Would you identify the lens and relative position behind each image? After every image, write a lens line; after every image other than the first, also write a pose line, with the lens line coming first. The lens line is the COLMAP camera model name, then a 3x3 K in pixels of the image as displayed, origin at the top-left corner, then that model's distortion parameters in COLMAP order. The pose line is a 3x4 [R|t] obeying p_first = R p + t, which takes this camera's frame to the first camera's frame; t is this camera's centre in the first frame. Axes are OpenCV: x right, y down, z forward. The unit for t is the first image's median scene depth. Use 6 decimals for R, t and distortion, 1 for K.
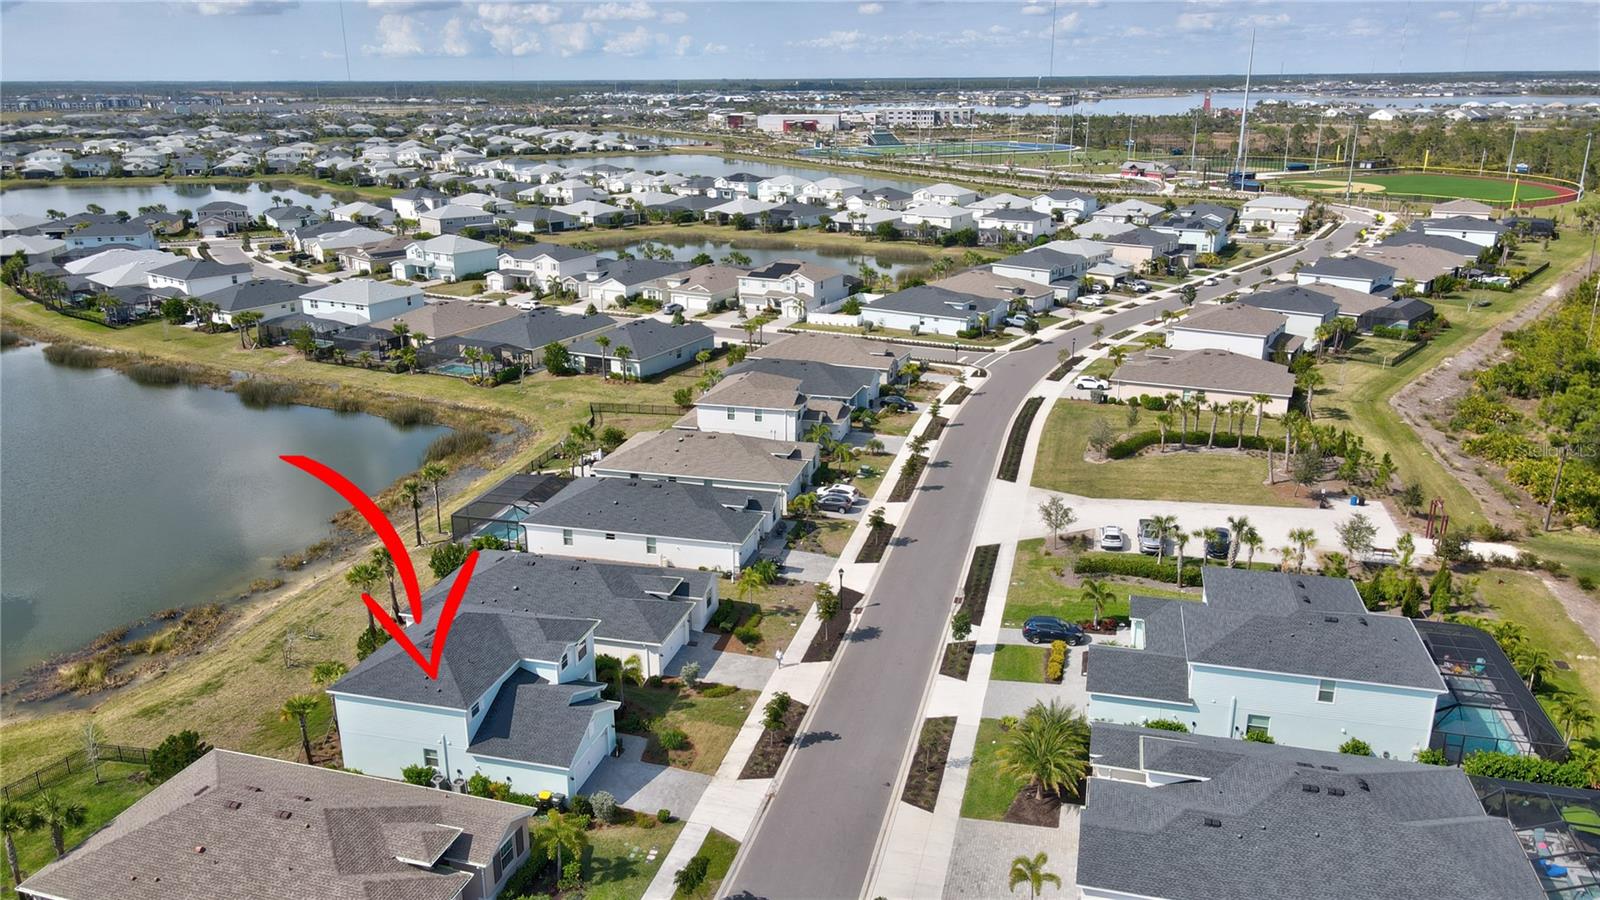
lens RADIAL K [[1180.7, 0, 789.8], [0, 1180.7, 450.6], [0, 0, 1]] dist [0.000374, 0.047228]
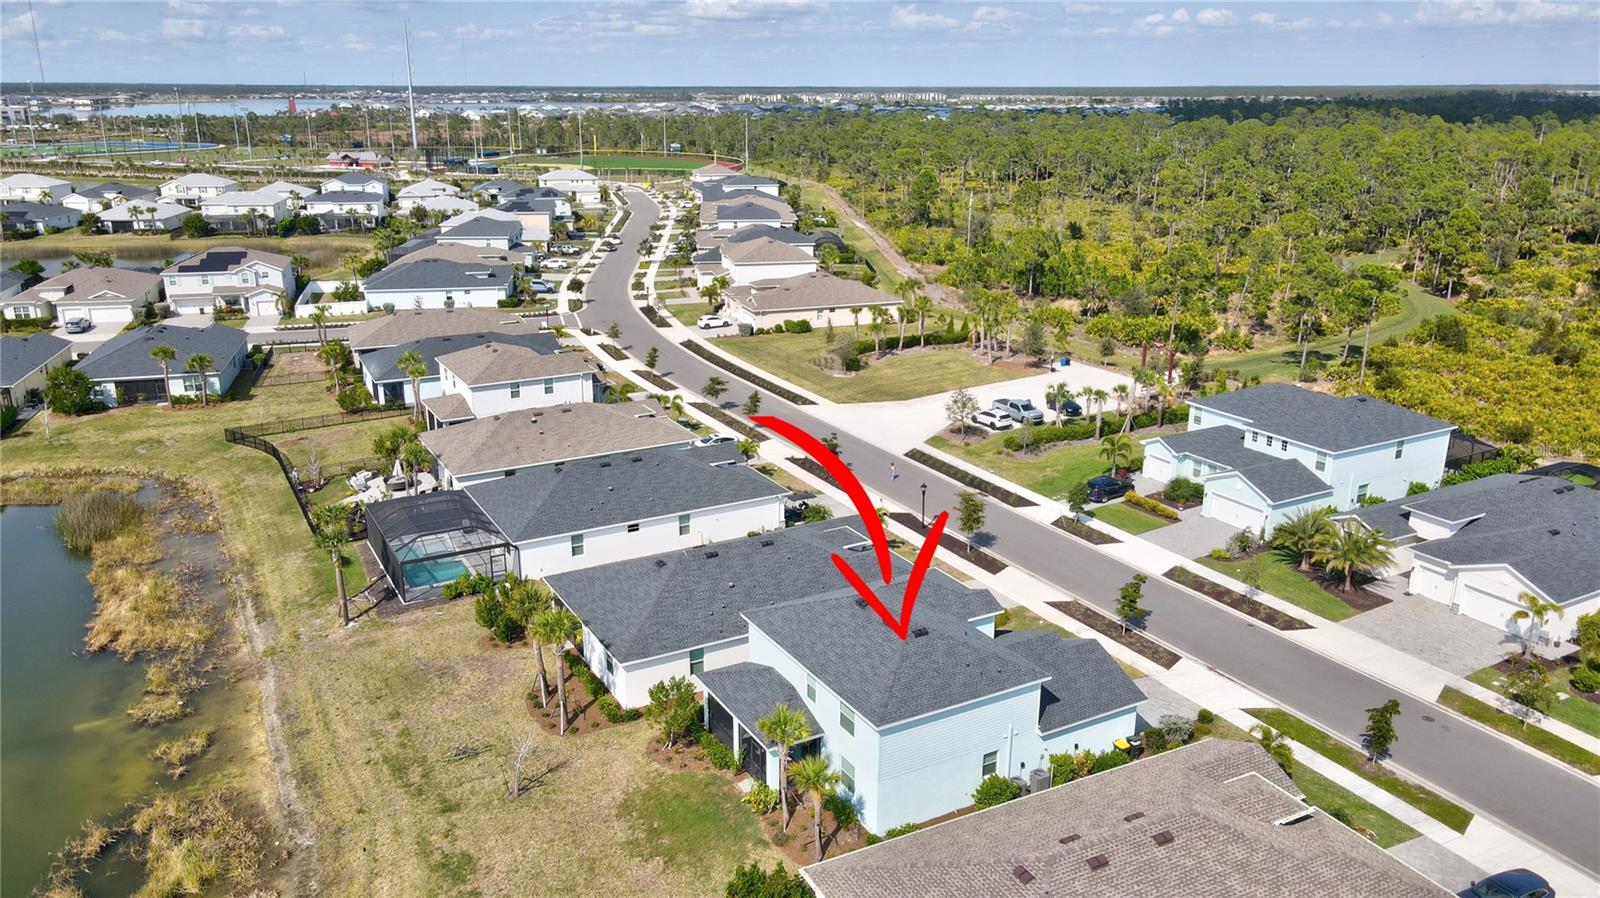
lens RADIAL K [[1180.7, 0, 789.8], [0, 1180.7, 449.6], [0, 0, 1]] dist [0.000374, 0.047228]
pose [[0.722605, -0.198603, 0.662117, -0.464486], [0.205106, 0.976305, 0.069000, -0.008790], [-0.660131, 0.085945, 0.746217, 0.270091]]
